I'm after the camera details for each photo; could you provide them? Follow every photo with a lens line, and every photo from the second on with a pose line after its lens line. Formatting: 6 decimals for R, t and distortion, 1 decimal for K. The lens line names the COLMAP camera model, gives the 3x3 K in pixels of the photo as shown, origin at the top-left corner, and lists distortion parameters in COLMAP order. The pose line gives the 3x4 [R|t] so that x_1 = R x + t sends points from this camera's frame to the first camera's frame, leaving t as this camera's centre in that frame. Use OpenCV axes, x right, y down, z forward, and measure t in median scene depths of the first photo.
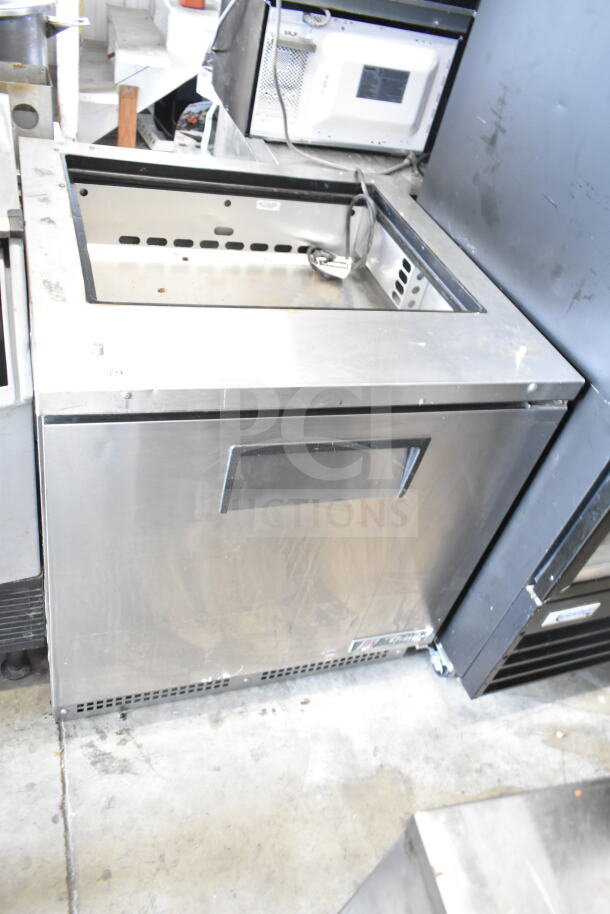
lens RADIAL K [[702.5, 0, 308.1], [0, 702.5, 453.9], [0, 0, 1]] dist [-0.011534, -0.002934]
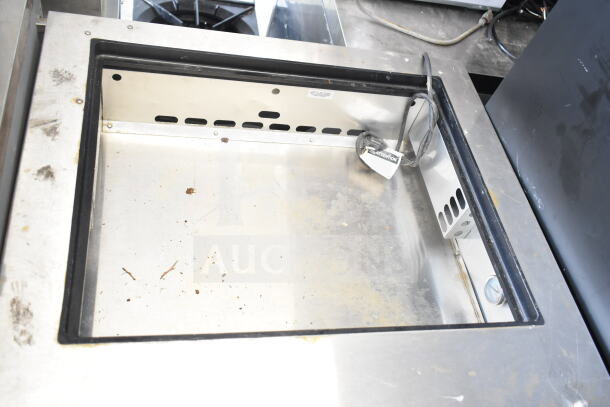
lens RADIAL K [[564.0, 0, 302.1], [0, 564.0, 203.4], [0, 0, 1]] dist [-0.012813, 0.000000]
pose [[0.986007, 0.152400, -0.067562, -0.009178], [-0.140234, 0.977406, 0.158148, -0.324212], [0.090137, -0.146461, 0.985101, 0.252027]]
